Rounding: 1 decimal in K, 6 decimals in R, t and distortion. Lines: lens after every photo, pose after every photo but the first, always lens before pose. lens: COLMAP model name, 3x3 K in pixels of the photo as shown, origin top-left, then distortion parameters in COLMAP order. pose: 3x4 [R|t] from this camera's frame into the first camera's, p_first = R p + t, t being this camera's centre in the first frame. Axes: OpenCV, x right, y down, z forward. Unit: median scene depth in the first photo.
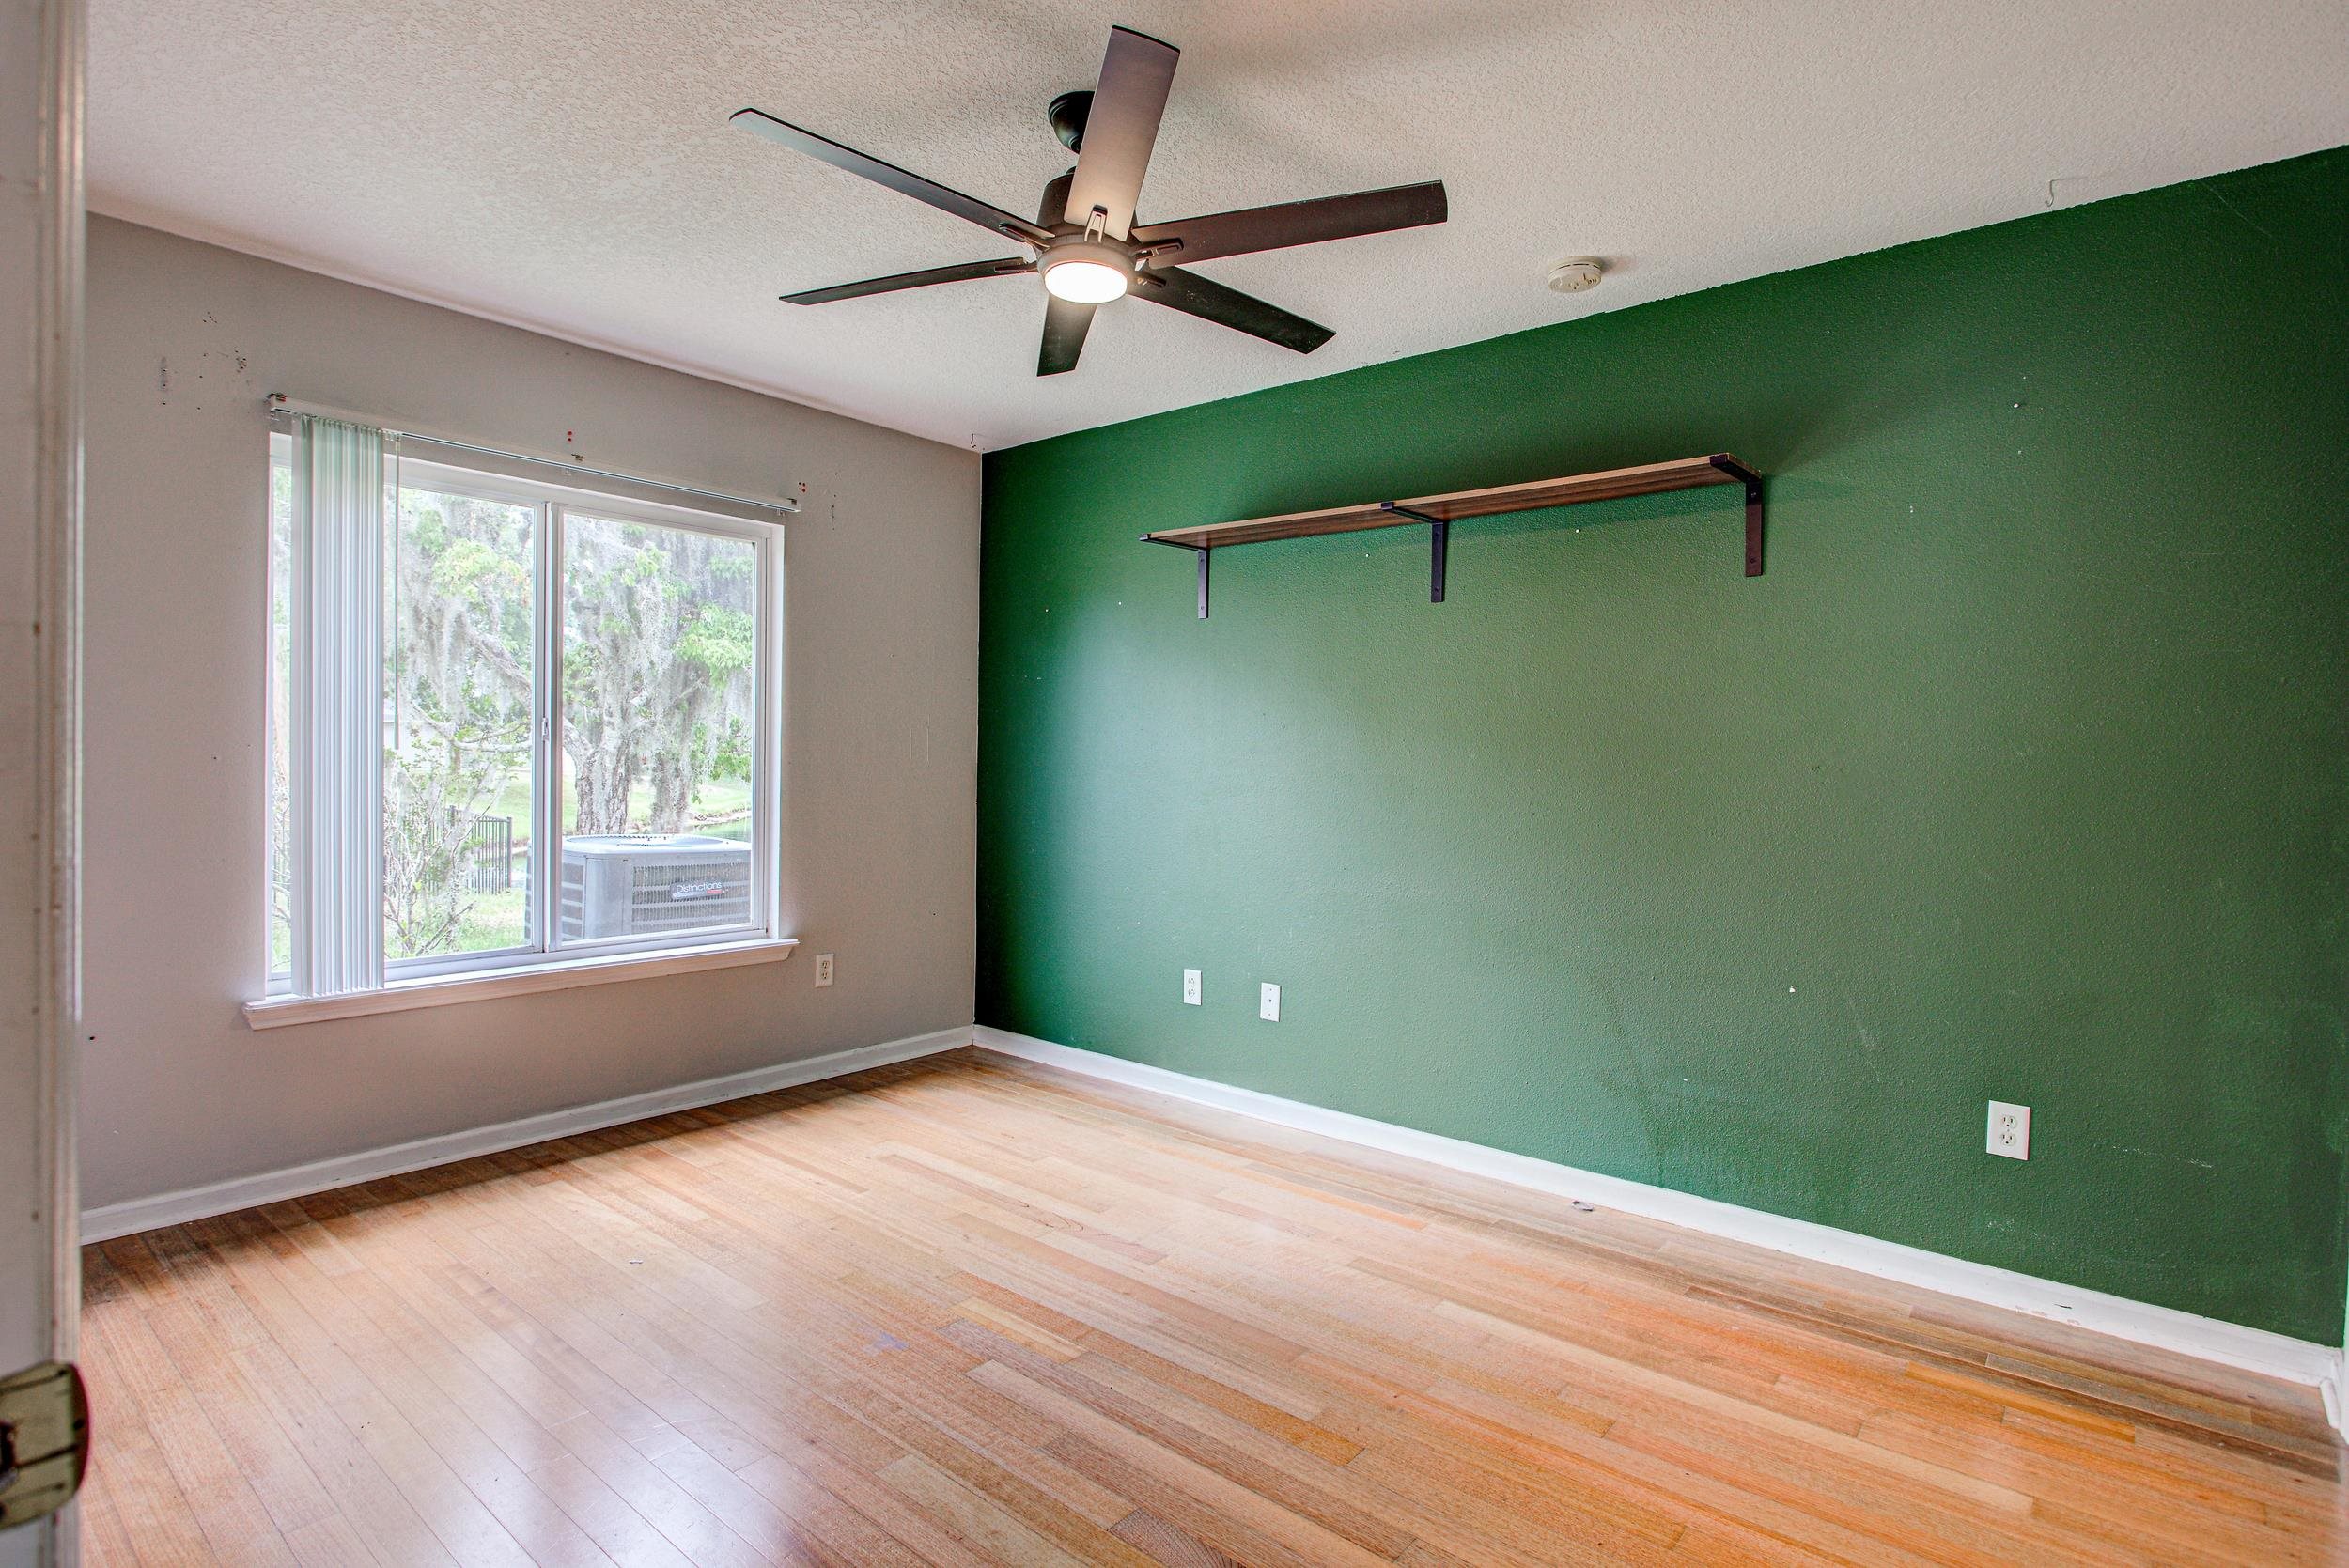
lens RADIAL K [[1181.9, 0, 1171.0], [0, 1181.9, 778.1], [0, 0, 1]] dist [-0.016716, 0.002000]
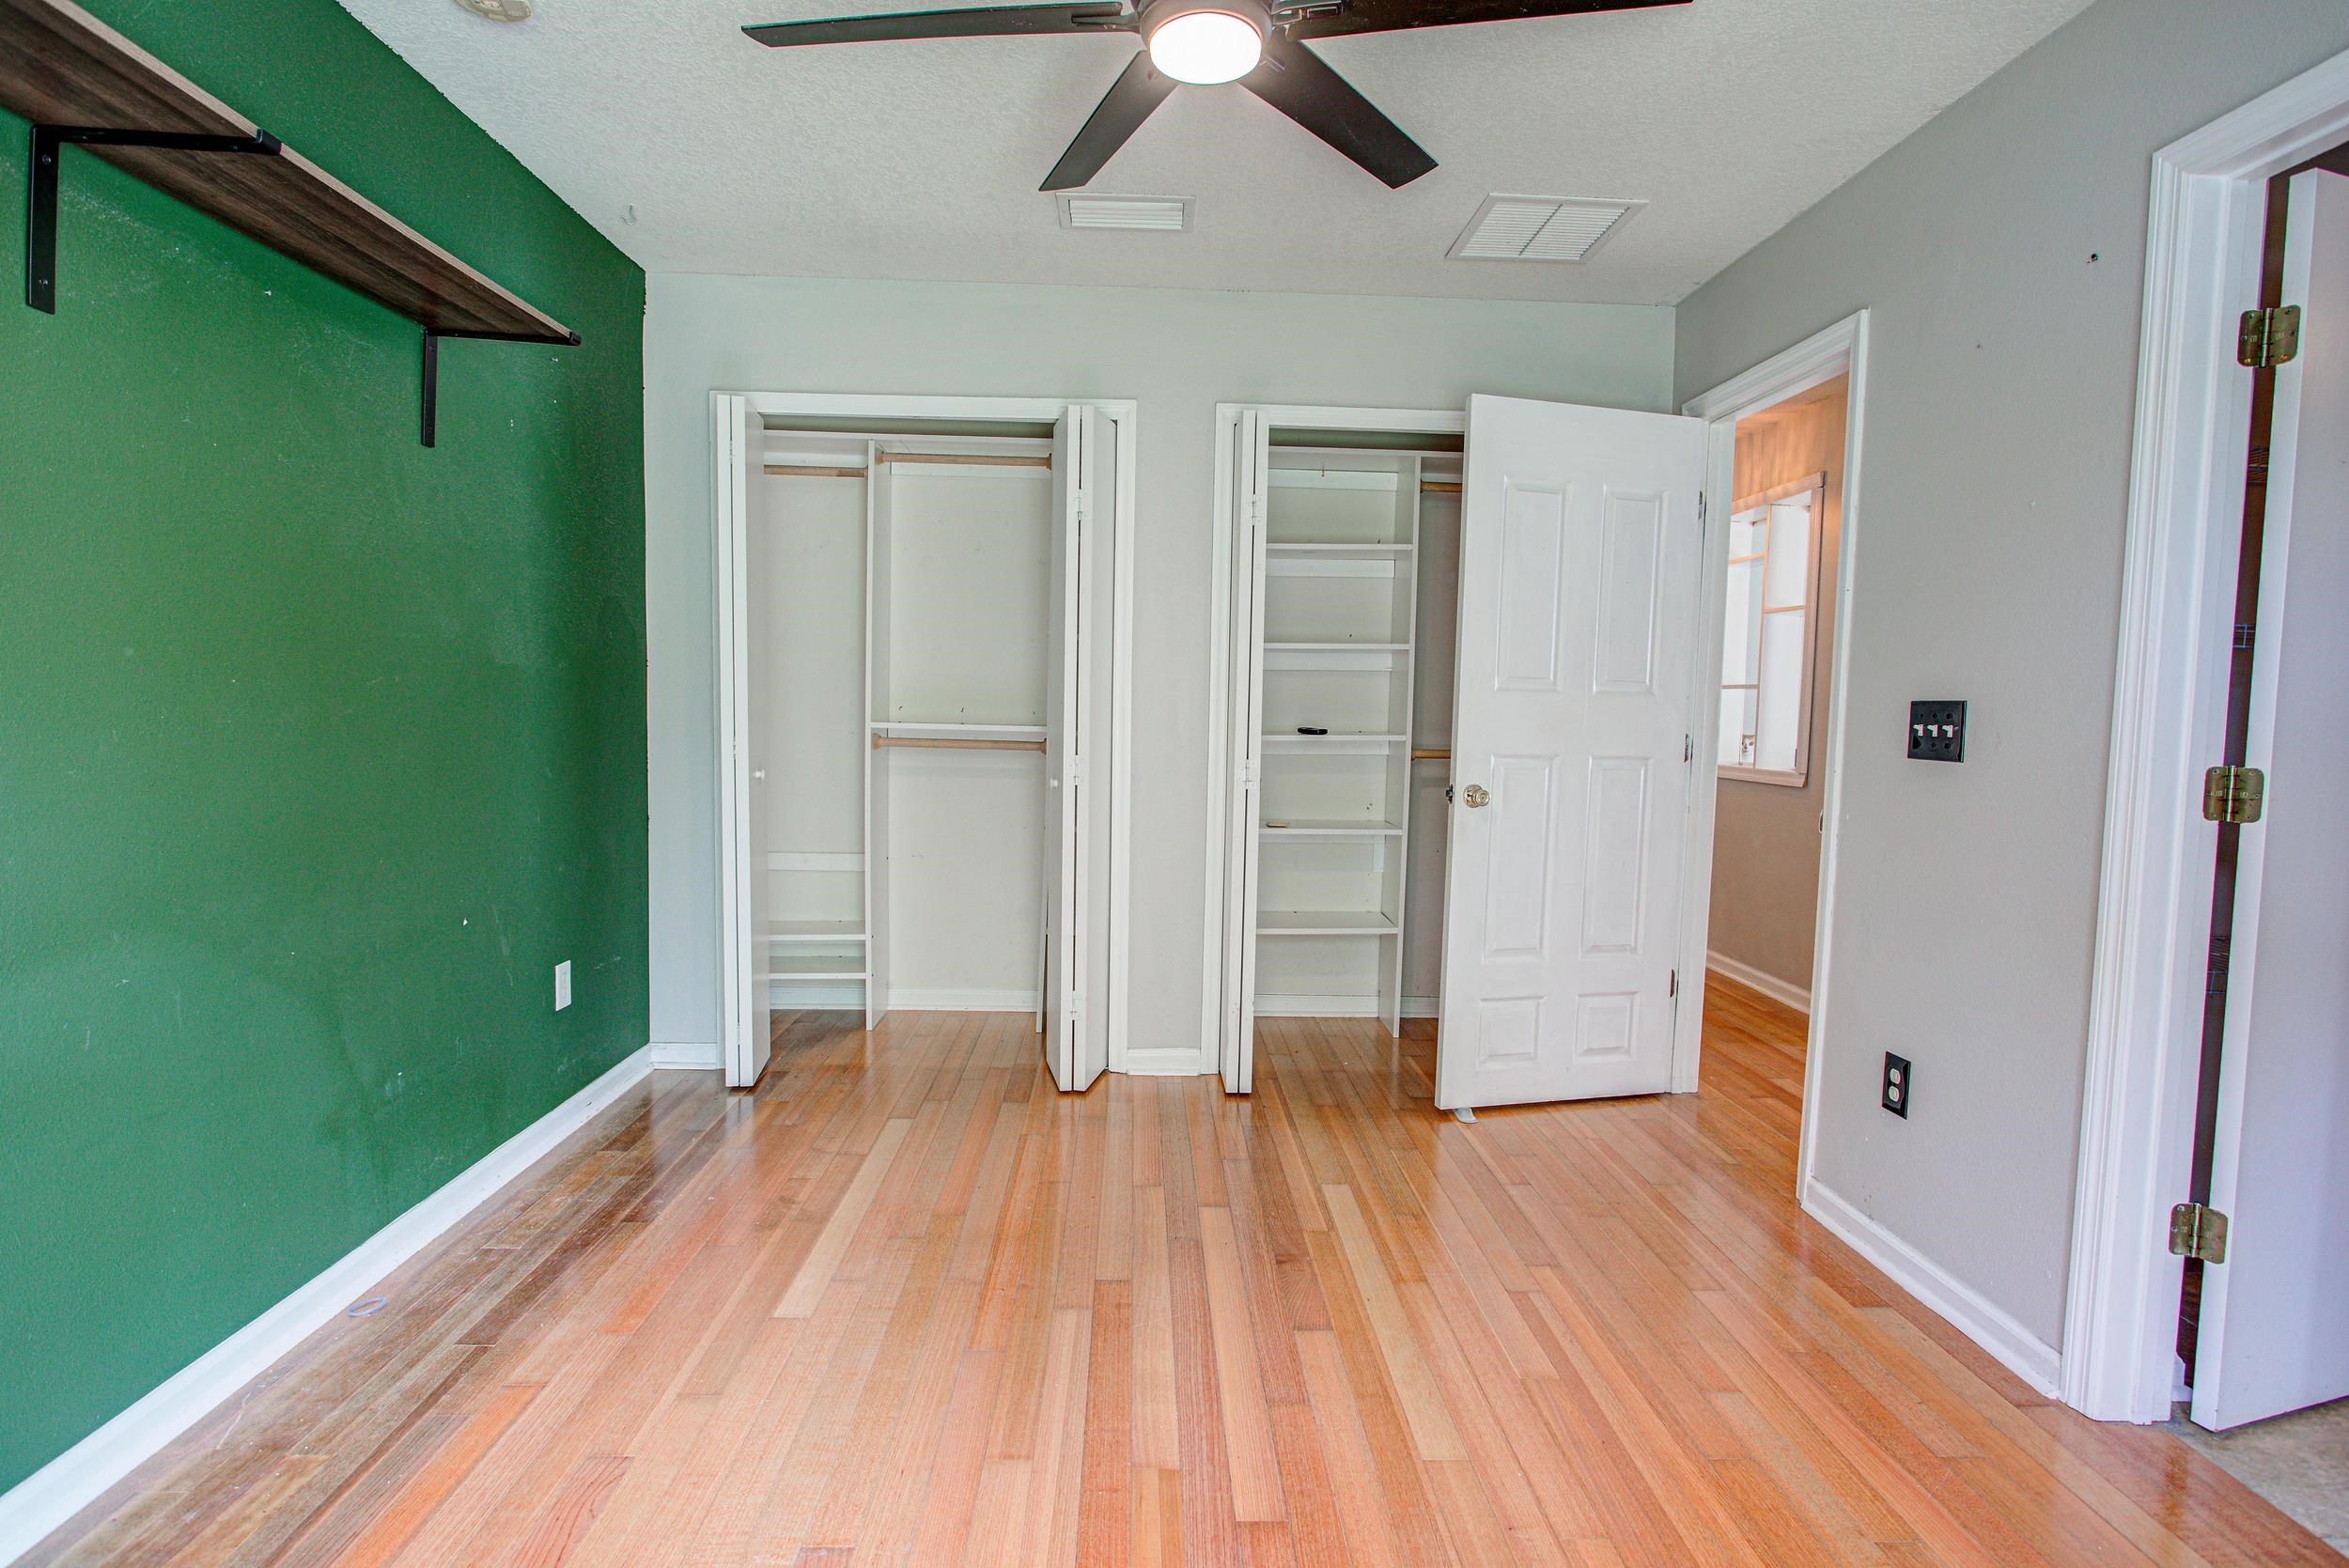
lens RADIAL K [[1181.9, 0, 1171.0], [0, 1181.9, 778.1], [0, 0, 1]] dist [-0.016716, 0.002000]
pose [[-0.668340, -0.081897, 0.739334, -0.608377], [-0.025993, 0.995885, 0.086818, -0.028834], [-0.743402, 0.038807, -0.667719, 1.454934]]
